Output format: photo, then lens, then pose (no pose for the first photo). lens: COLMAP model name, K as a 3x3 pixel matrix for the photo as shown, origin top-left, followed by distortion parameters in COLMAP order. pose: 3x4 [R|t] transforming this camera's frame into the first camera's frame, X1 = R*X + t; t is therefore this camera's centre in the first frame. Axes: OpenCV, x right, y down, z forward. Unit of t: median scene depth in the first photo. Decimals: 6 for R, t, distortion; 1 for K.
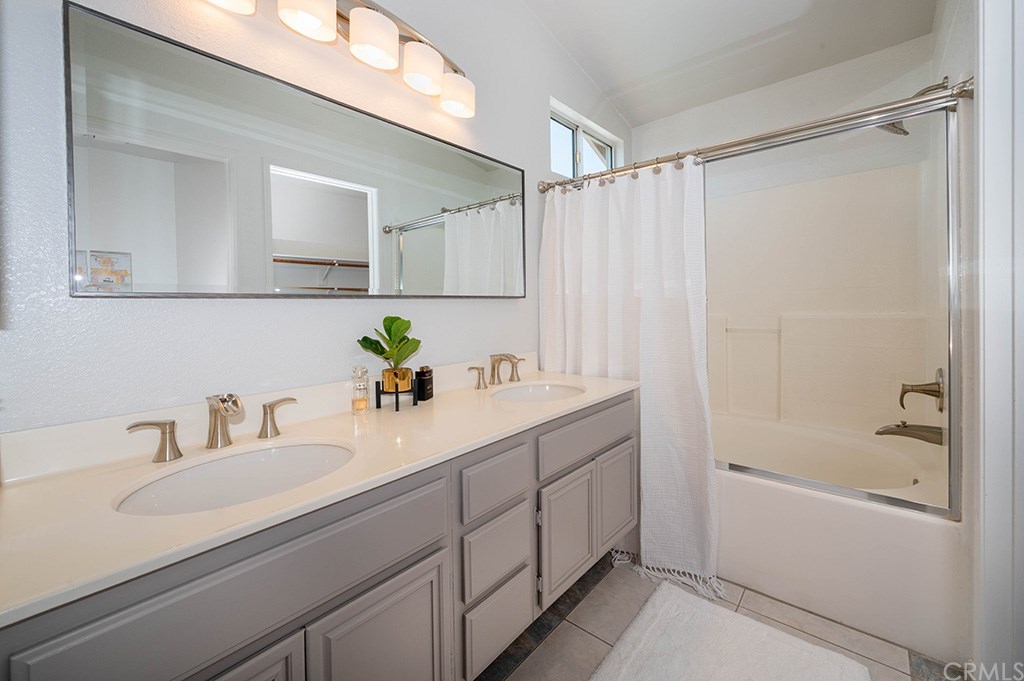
lens RADIAL K [[411.4, 0, 521.6], [0, 411.4, 316.2], [0, 0, 1]] dist [-0.000929, -0.000254]
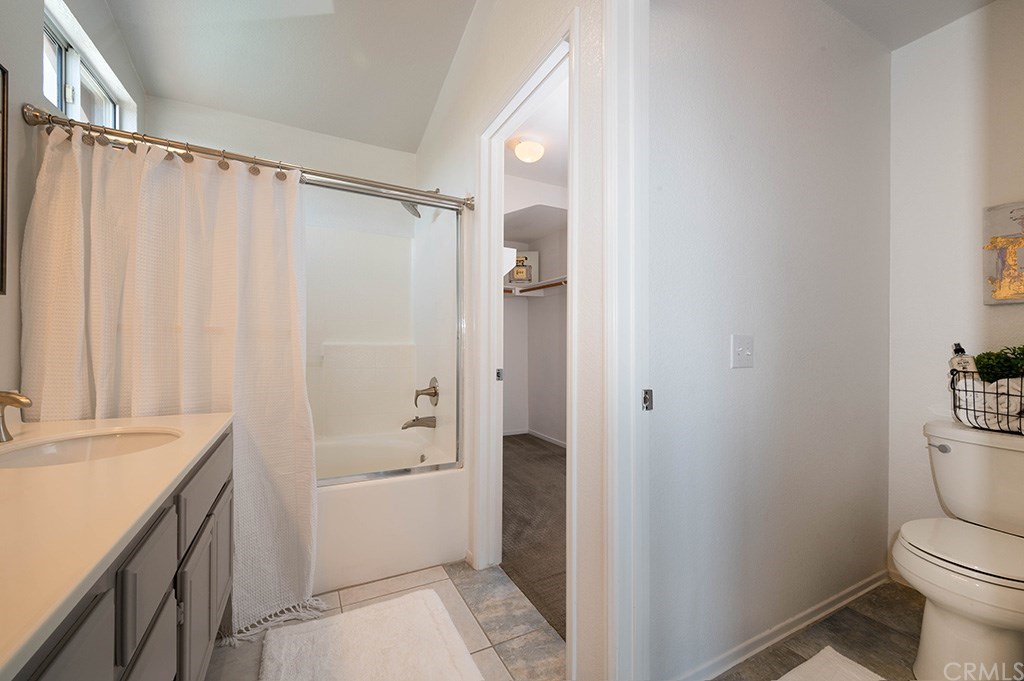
lens RADIAL K [[411.4, 0, 516.3], [0, 411.4, 340.7], [0, 0, 1]] dist [-0.000929, -0.000254]
pose [[0.362191, 0.031380, 0.931576, -0.303776], [-0.009528, 0.999506, -0.029964, 0.035376], [-0.932055, 0.001977, 0.362311, 0.169814]]
